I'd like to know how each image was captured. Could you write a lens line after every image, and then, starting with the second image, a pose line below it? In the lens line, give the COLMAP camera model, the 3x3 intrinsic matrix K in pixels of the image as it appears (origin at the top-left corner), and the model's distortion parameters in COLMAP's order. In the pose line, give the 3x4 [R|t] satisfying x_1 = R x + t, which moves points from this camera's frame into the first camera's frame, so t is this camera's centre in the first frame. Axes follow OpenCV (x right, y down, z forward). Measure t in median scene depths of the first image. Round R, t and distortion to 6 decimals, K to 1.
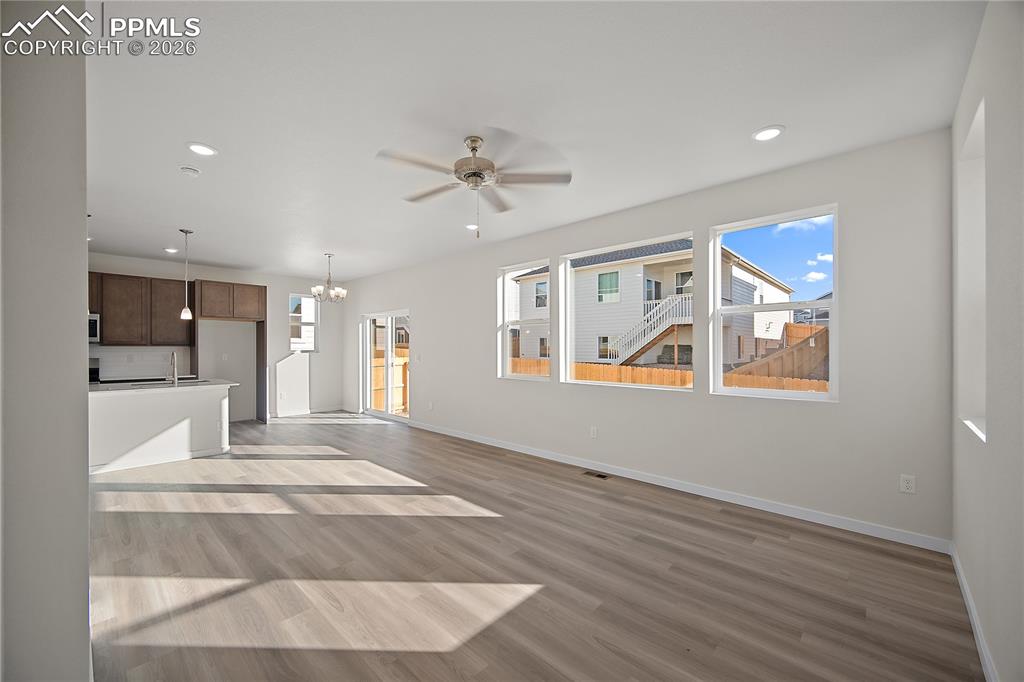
lens RADIAL K [[401.8, 0, 506.2], [0, 401.8, 346.0], [0, 0, 1]] dist [-0.000033, -0.000058]
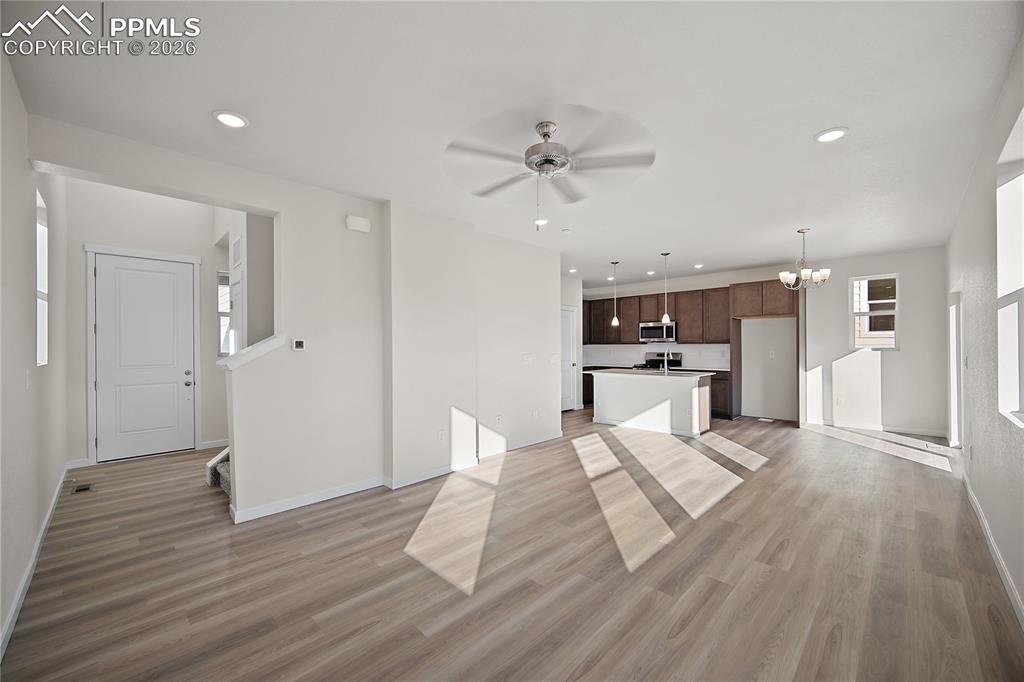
lens RADIAL K [[401.8, 0, 506.2], [0, 401.8, 346.0], [0, 0, 1]] dist [-0.000033, -0.000058]
pose [[-0.034013, 0.000123, -0.999421, 0.622369], [0.010288, 0.999947, -0.000227, 0.001567], [0.999368, -0.010290, -0.034012, 0.674667]]
